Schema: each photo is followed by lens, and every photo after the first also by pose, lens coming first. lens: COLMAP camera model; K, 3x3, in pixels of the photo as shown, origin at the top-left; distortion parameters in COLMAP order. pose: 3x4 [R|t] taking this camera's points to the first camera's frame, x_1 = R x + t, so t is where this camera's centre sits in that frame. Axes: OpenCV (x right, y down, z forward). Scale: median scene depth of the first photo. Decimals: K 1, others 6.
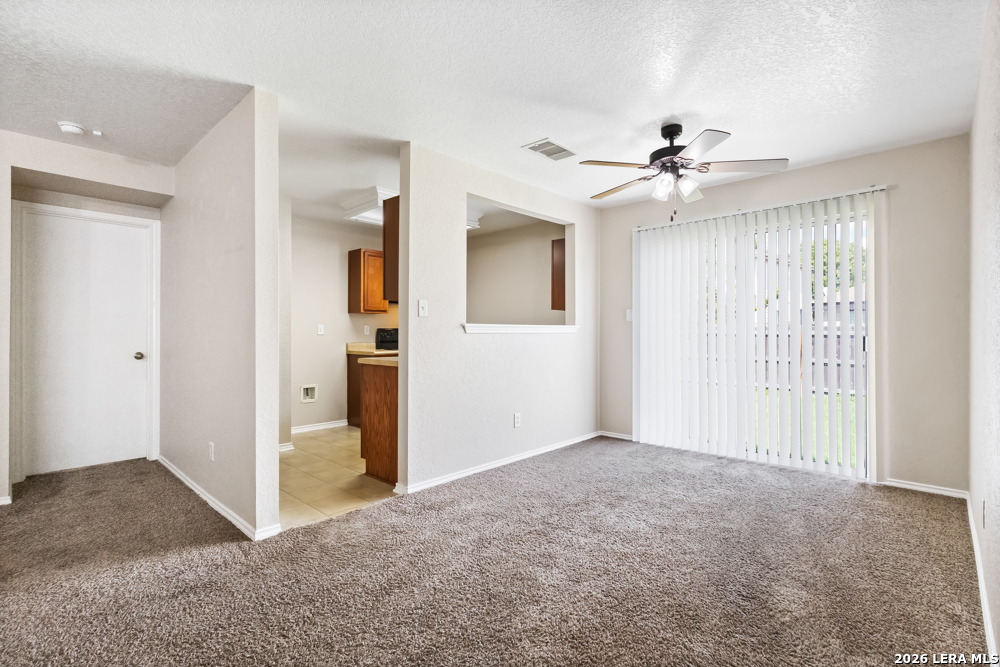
lens RADIAL K [[464.1, 0, 505.1], [0, 464.1, 332.7], [0, 0, 1]] dist [0.003428, 0.000939]
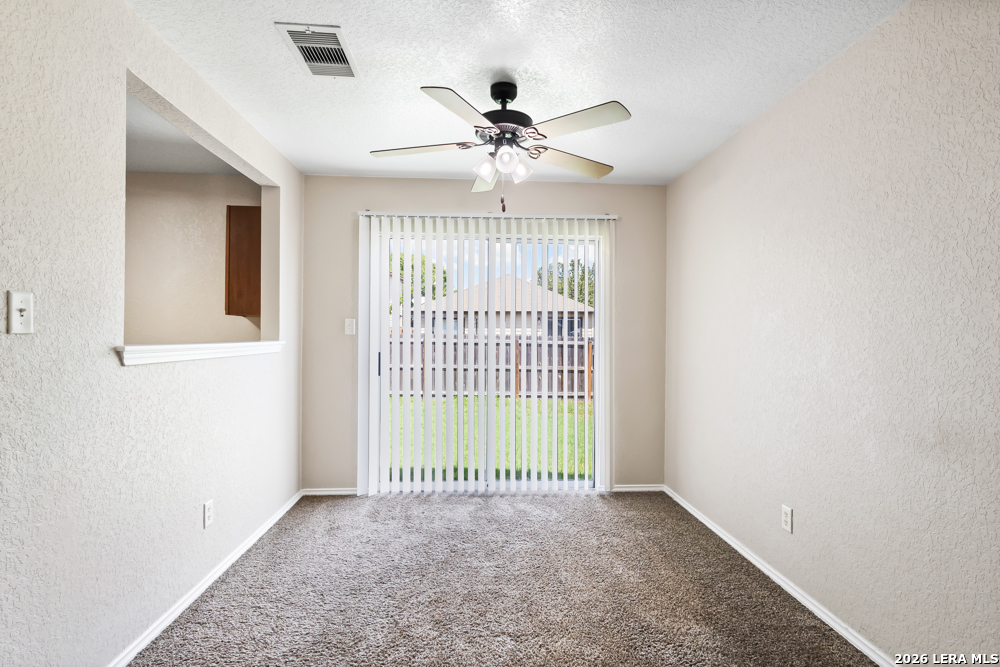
lens RADIAL K [[490.2, 0, 498.5], [0, 490.2, 338.7], [0, 0, 1]] dist [-0.000862, 0.000574]
pose [[0.688521, 0.000923, 0.725216, -0.183155], [-0.006291, 0.999969, 0.004699, -0.031705], [-0.725189, -0.007798, 0.688506, 0.380729]]
